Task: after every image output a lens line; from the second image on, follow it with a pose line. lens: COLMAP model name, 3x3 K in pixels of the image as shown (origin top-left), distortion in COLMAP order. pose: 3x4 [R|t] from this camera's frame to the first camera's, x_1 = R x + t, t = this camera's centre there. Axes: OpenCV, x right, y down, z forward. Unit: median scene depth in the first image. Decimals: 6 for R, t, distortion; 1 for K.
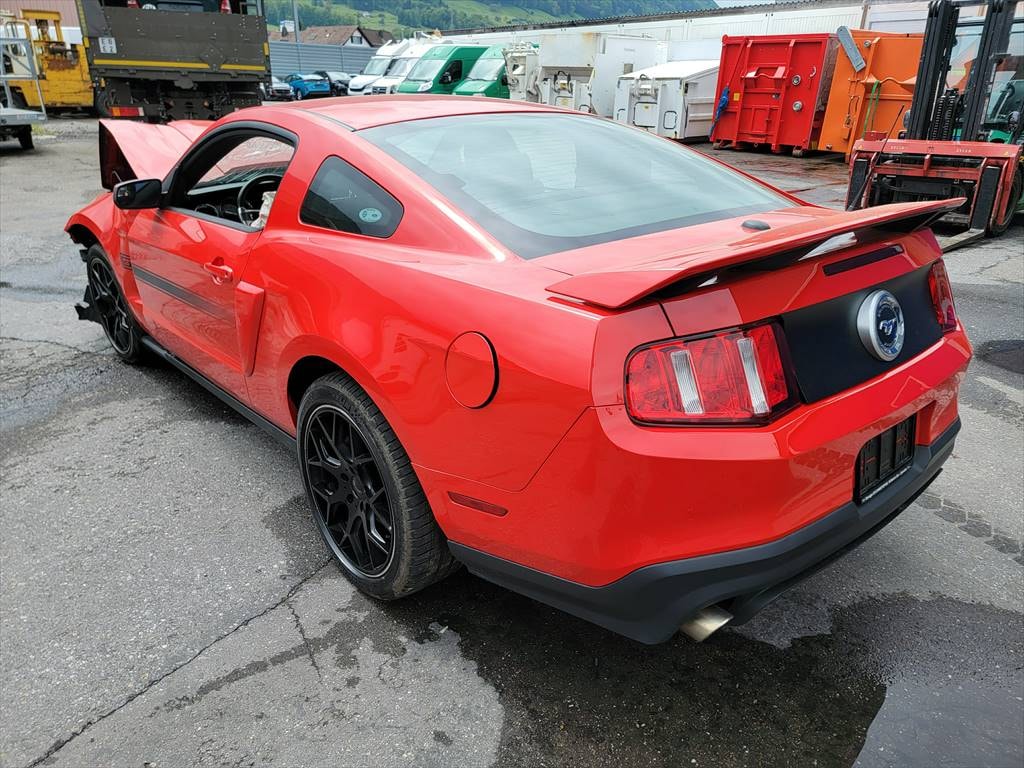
lens RADIAL K [[704.2, 0, 514.3], [0, 704.2, 387.8], [0, 0, 1]] dist [0.094490, -0.081355]
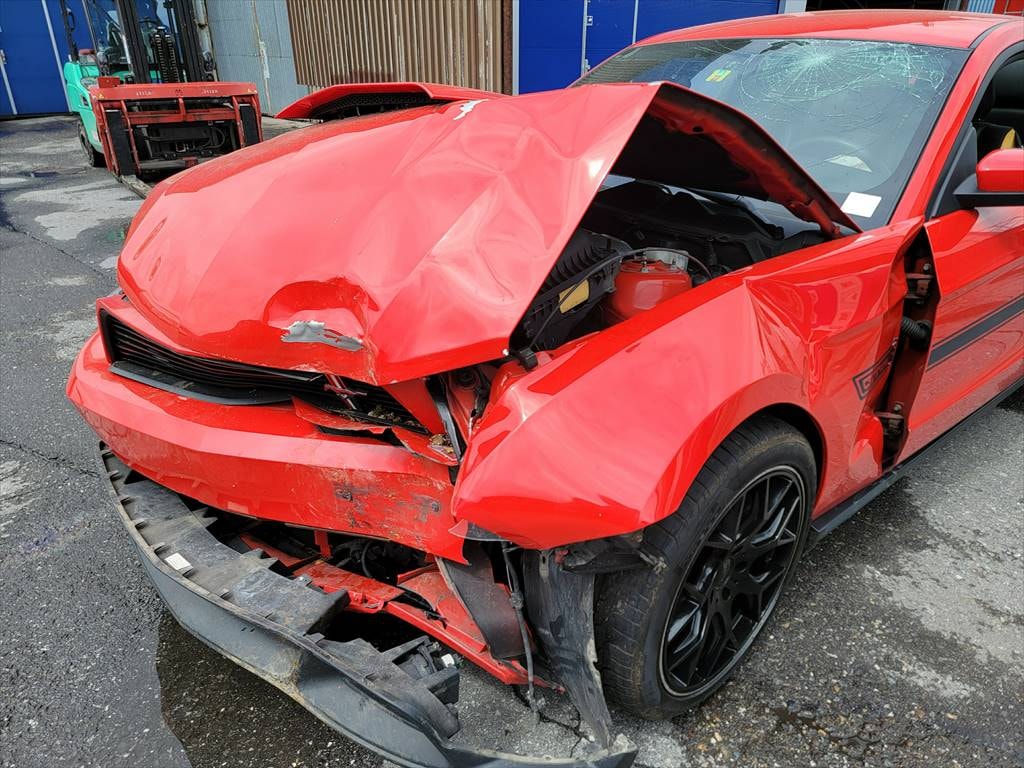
lens RADIAL K [[702.0, 0, 517.3], [0, 702.0, 392.6], [0, 0, 1]] dist [0.092666, -0.067097]
pose [[0.038322, -0.441461, 0.896461, -0.212859], [0.383764, 0.834826, 0.394704, -0.096105], [-0.922636, 0.328904, 0.201409, 0.248319]]
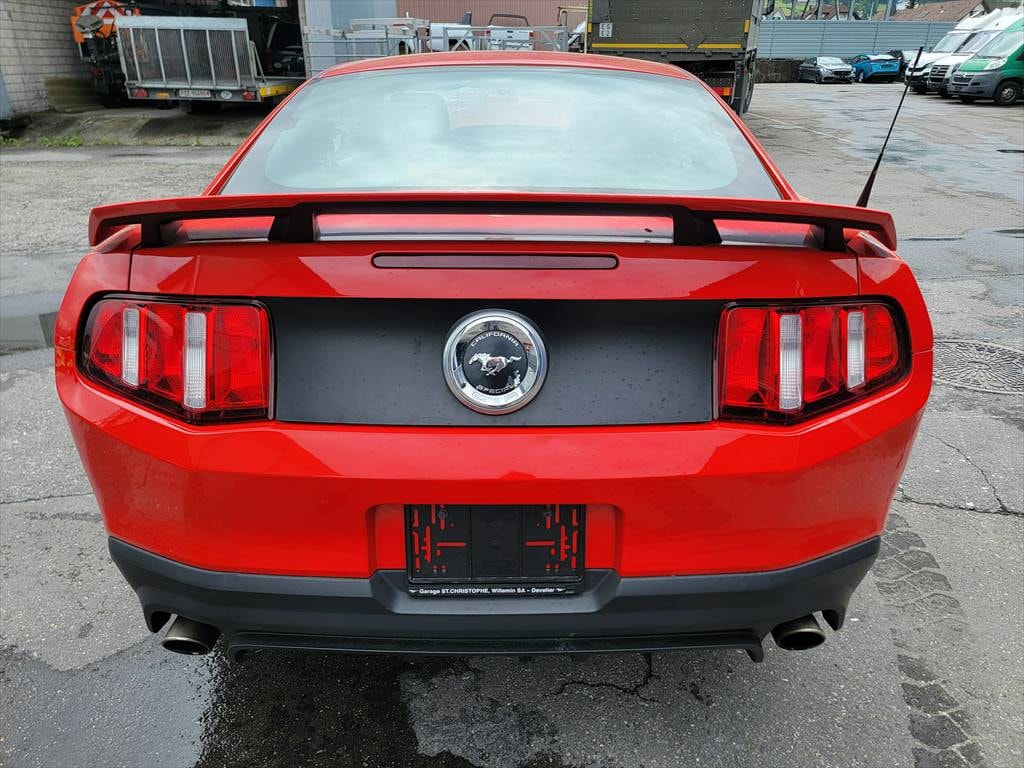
lens RADIAL K [[707.7, 0, 526.6], [0, 707.7, 386.1], [0, 0, 1]] dist [0.084480, -0.073532]
pose [[0.760269, 0.258721, -0.595865, 0.103021], [-0.249811, 0.963172, 0.099469, -0.015160], [0.599655, 0.073231, 0.796901, 0.053086]]
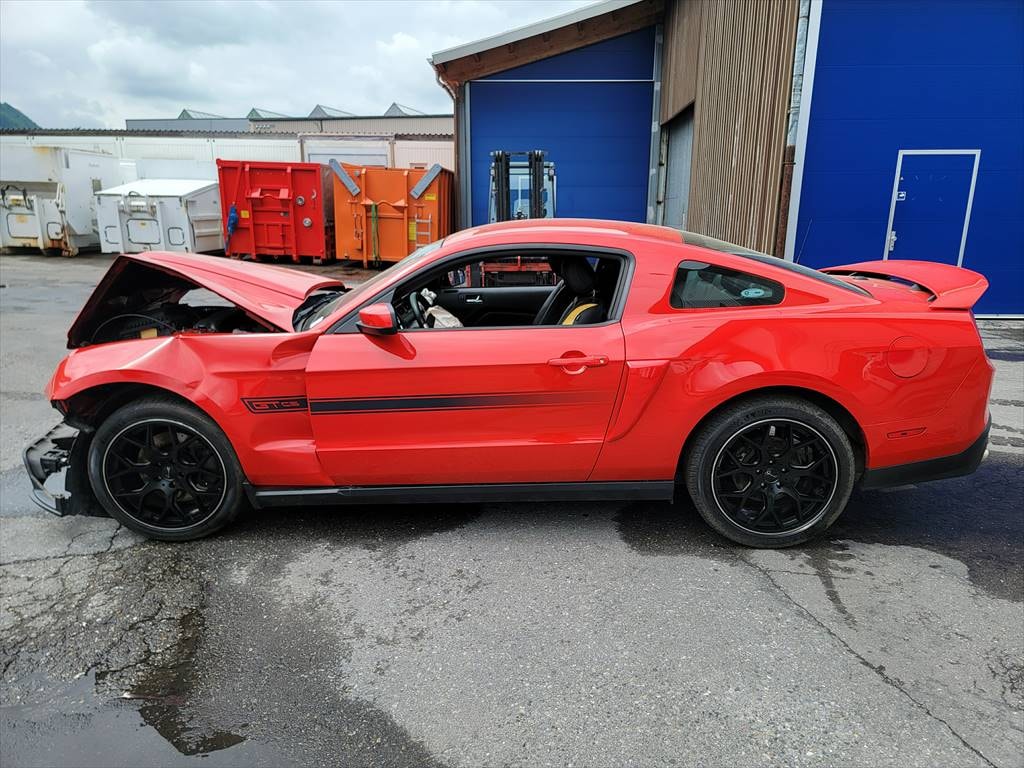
lens RADIAL K [[707.7, 0, 526.6], [0, 707.7, 386.1], [0, 0, 1]] dist [0.084480, -0.073532]
pose [[0.683565, -0.182607, 0.706678, -0.207755], [0.284580, 0.958253, -0.027657, -0.017925], [-0.672126, 0.220012, 0.706995, 0.034494]]
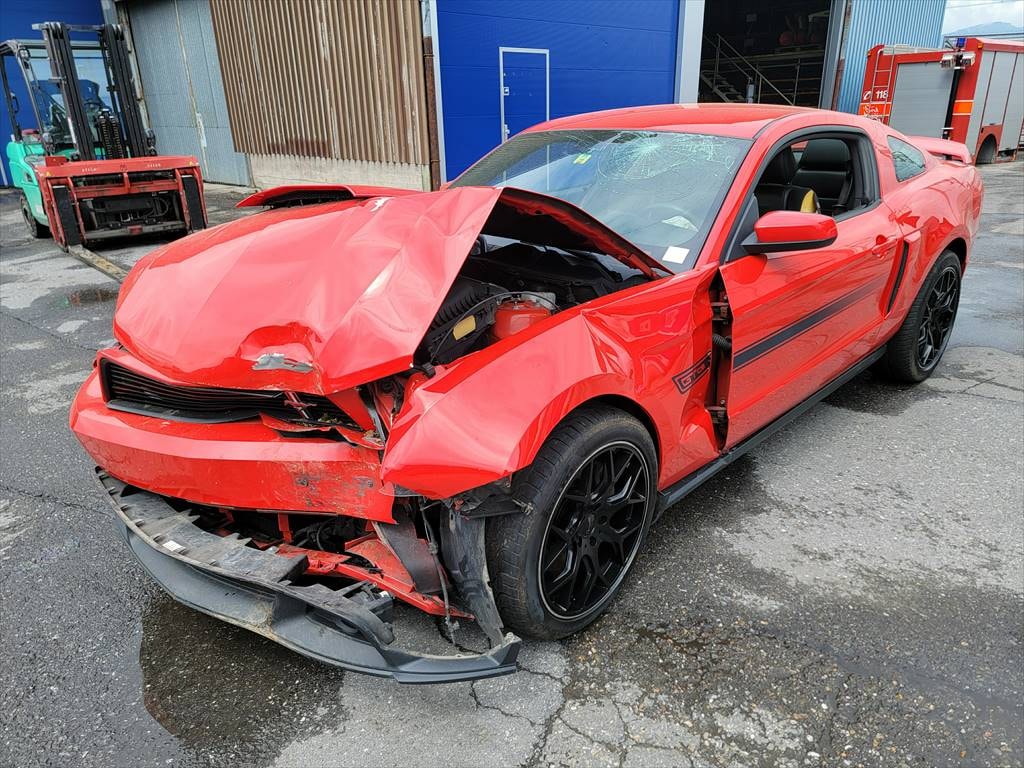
lens RADIAL K [[702.5, 0, 516.2], [0, 702.5, 380.4], [0, 0, 1]] dist [0.081035, -0.057805]
pose [[-0.050654, -0.367832, 0.928511, -0.245588], [0.405349, 0.842114, 0.355719, -0.100976], [-0.912757, 0.394390, 0.106444, 0.238156]]
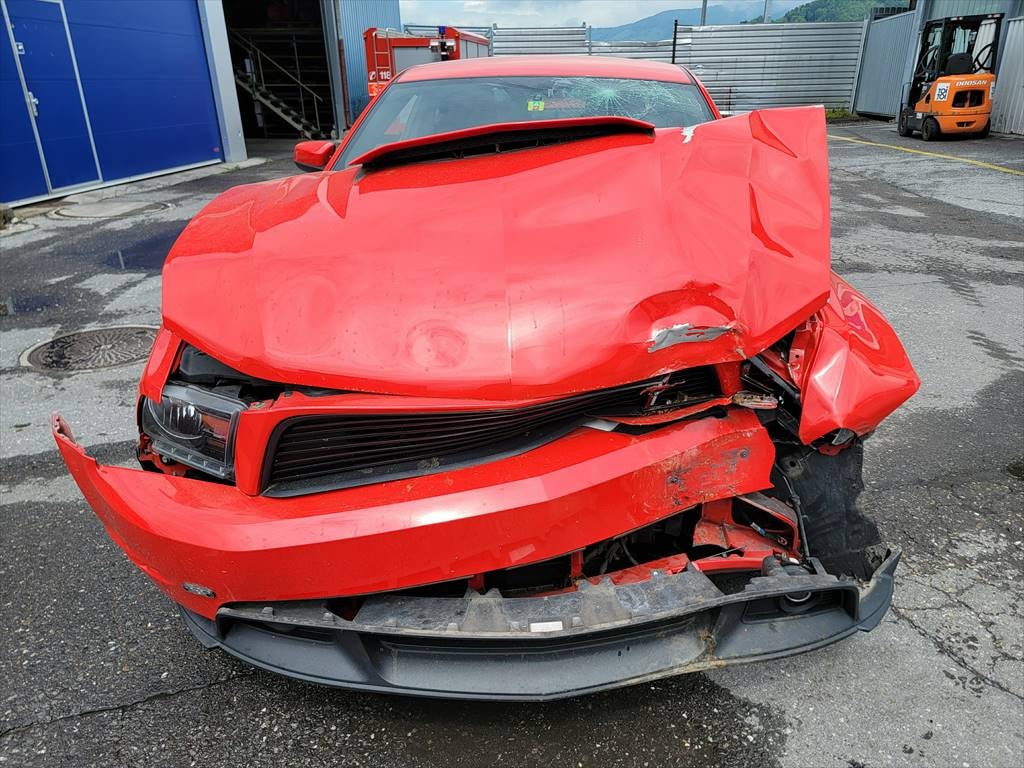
lens RADIAL K [[704.2, 0, 514.3], [0, 704.2, 387.8], [0, 0, 1]] dist [0.094490, -0.081355]
pose [[-0.686754, -0.292733, 0.665339, -0.187160], [0.280069, 0.738092, 0.613826, -0.133998], [-0.670769, 0.607888, -0.424902, 0.337152]]
